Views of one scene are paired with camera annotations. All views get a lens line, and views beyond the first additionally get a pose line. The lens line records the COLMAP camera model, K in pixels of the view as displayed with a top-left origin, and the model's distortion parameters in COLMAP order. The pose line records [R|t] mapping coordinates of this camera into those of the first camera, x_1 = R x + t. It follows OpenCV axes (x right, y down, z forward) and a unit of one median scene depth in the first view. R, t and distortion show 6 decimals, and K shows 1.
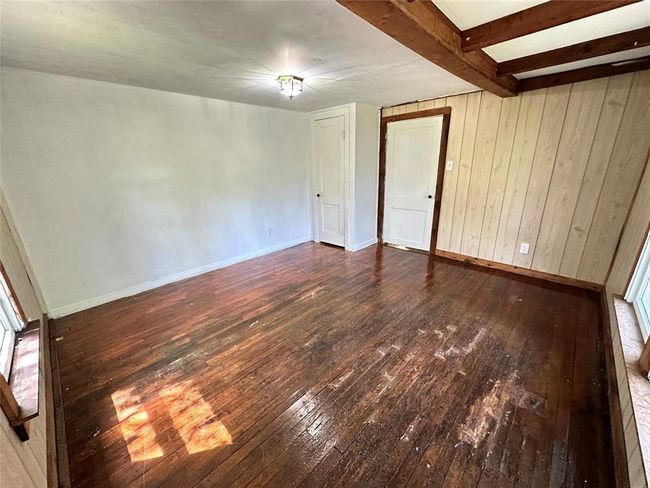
lens RADIAL K [[258.8, 0, 325.0], [0, 258.8, 244.0], [0, 0, 1]] dist [-0.000684, -0.000065]
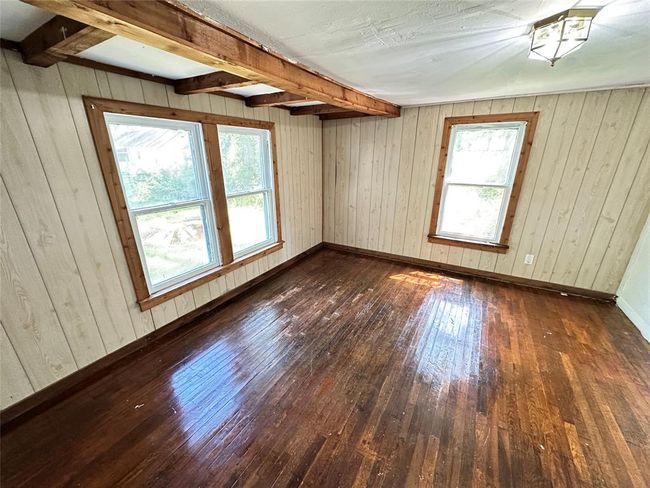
lens RADIAL K [[258.8, 0, 325.0], [0, 258.8, 244.0], [0, 0, 1]] dist [-0.000684, -0.000065]
pose [[-0.973869, 0.102352, -0.202742, 0.593680], [-0.041124, 0.798465, 0.600635, -0.798590], [0.223358, 0.593277, -0.773391, 2.088372]]
